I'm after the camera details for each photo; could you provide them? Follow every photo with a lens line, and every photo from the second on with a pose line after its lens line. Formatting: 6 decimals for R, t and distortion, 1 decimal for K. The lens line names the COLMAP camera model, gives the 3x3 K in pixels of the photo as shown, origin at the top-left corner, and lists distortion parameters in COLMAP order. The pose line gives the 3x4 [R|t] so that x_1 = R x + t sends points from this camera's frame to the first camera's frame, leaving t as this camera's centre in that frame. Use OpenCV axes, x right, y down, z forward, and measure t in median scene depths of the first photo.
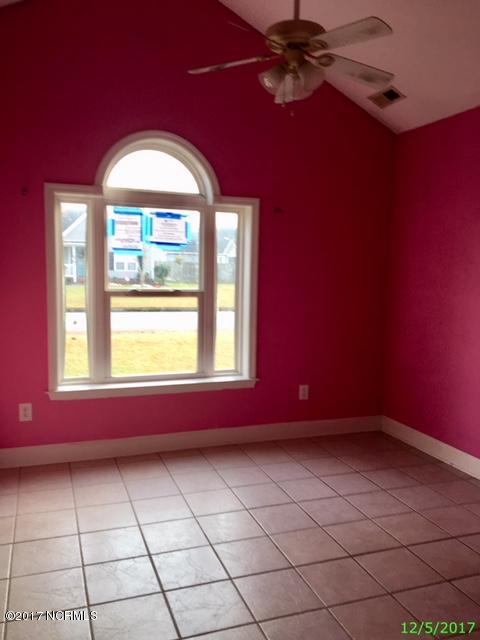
lens RADIAL K [[535.4, 0, 241.5], [0, 535.4, 315.9], [0, 0, 1]] dist [0.046055, -0.027120]
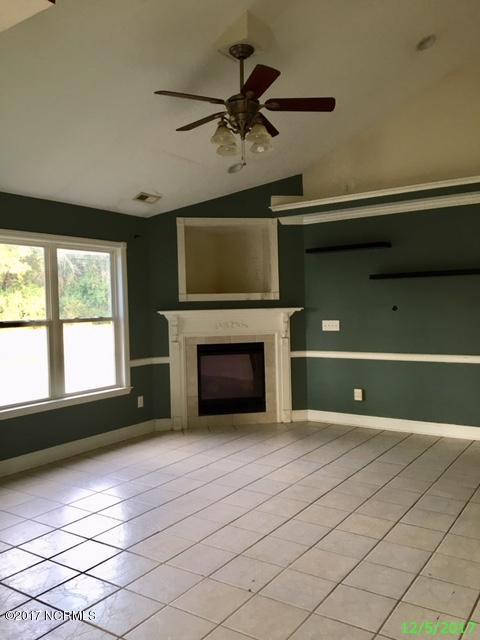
lens RADIAL K [[535.4, 0, 240.1], [0, 535.4, 322.7], [0, 0, 1]] dist [0.046055, -0.027120]
pose [[0.832012, -0.057658, 0.551753, -0.446626], [0.080743, 0.996579, -0.017613, 0.012747], [-0.548850, 0.059204, 0.833822, -0.178837]]
